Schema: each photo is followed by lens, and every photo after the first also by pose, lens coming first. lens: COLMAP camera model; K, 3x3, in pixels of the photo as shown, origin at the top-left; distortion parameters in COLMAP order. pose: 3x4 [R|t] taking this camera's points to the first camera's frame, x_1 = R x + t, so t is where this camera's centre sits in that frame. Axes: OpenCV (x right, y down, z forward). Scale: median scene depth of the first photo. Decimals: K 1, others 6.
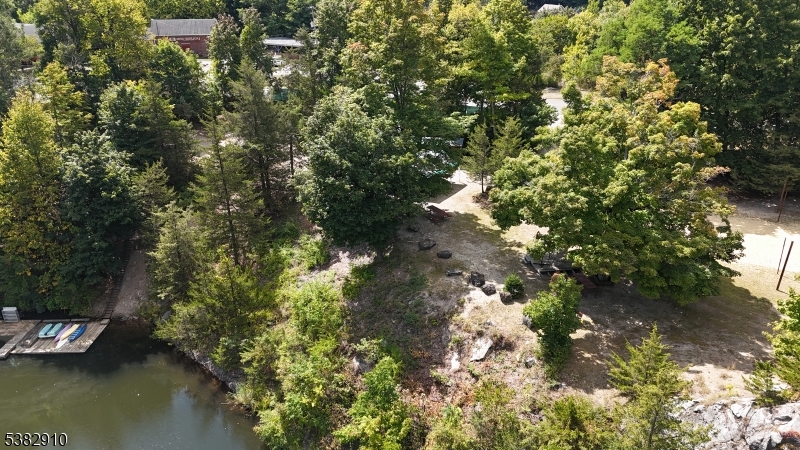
lens RADIAL K [[588.2, 0, 398.6], [0, 588.2, 221.7], [0, 0, 1]] dist [0.092064, -0.099432]
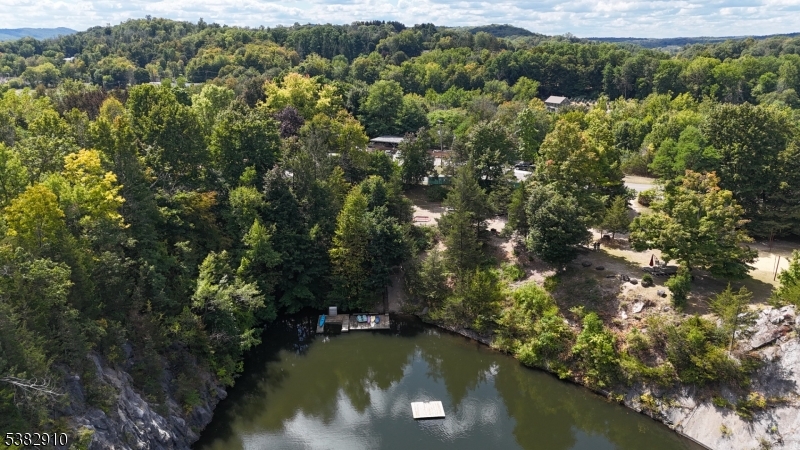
lens RADIAL K [[588.2, 0, 398.6], [0, 588.2, 221.7], [0, 0, 1]] dist [0.092064, -0.099432]
pose [[0.999487, -0.007504, 0.031145, -0.711599], [0.011136, 0.992934, -0.118140, 0.142410], [-0.030038, 0.118426, 0.992508, -1.017440]]
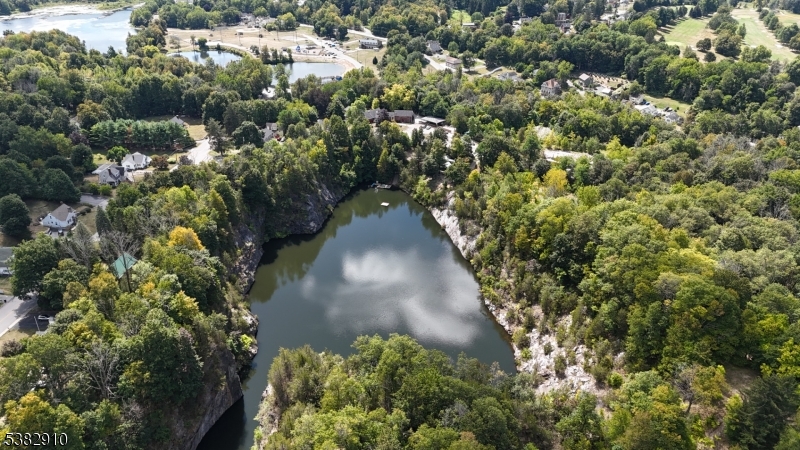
lens RADIAL K [[588.2, 0, 398.6], [0, 588.2, 221.7], [0, 0, 1]] dist [0.092064, -0.099432]
pose [[0.957531, 0.135892, -0.254300, 1.671601], [-0.119967, 0.989772, 0.077192, 0.089694], [0.262189, -0.043406, 0.964040, -6.868551]]
